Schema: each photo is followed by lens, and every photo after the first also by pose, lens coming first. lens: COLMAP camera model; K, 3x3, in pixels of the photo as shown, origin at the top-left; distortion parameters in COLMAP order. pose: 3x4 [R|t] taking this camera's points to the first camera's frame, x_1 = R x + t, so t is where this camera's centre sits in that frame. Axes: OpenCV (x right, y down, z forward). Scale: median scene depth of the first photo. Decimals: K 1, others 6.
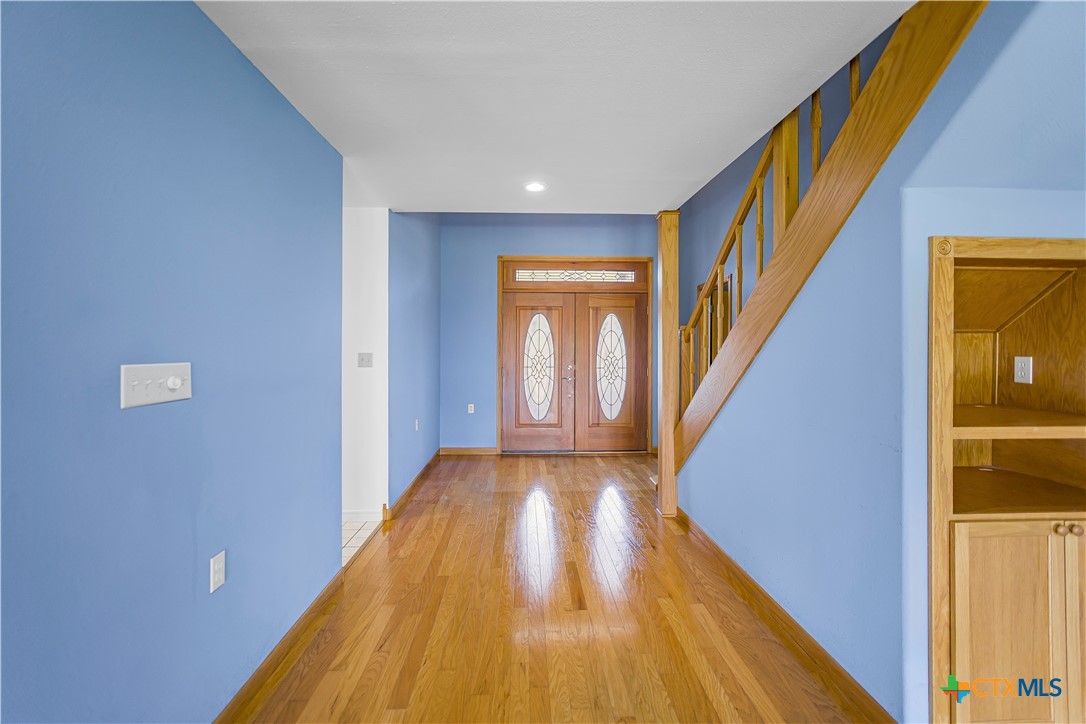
lens RADIAL K [[463.9, 0, 543.0], [0, 463.9, 358.5], [0, 0, 1]] dist [-0.001263, 0.000077]
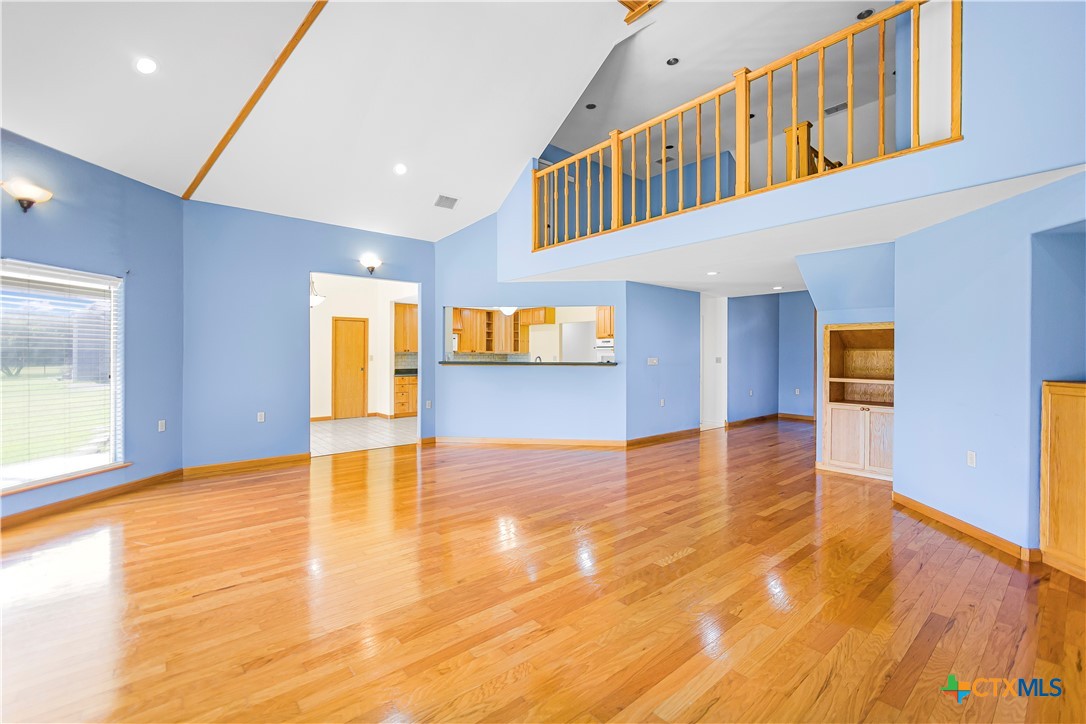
lens RADIAL K [[463.9, 0, 543.0], [0, 463.9, 358.5], [0, 0, 1]] dist [-0.001263, 0.000077]
pose [[0.601907, 0.004550, -0.798553, 2.356518], [-0.014346, 0.999884, -0.005116, 0.050102], [0.798437, 0.014536, 0.601902, -2.840811]]
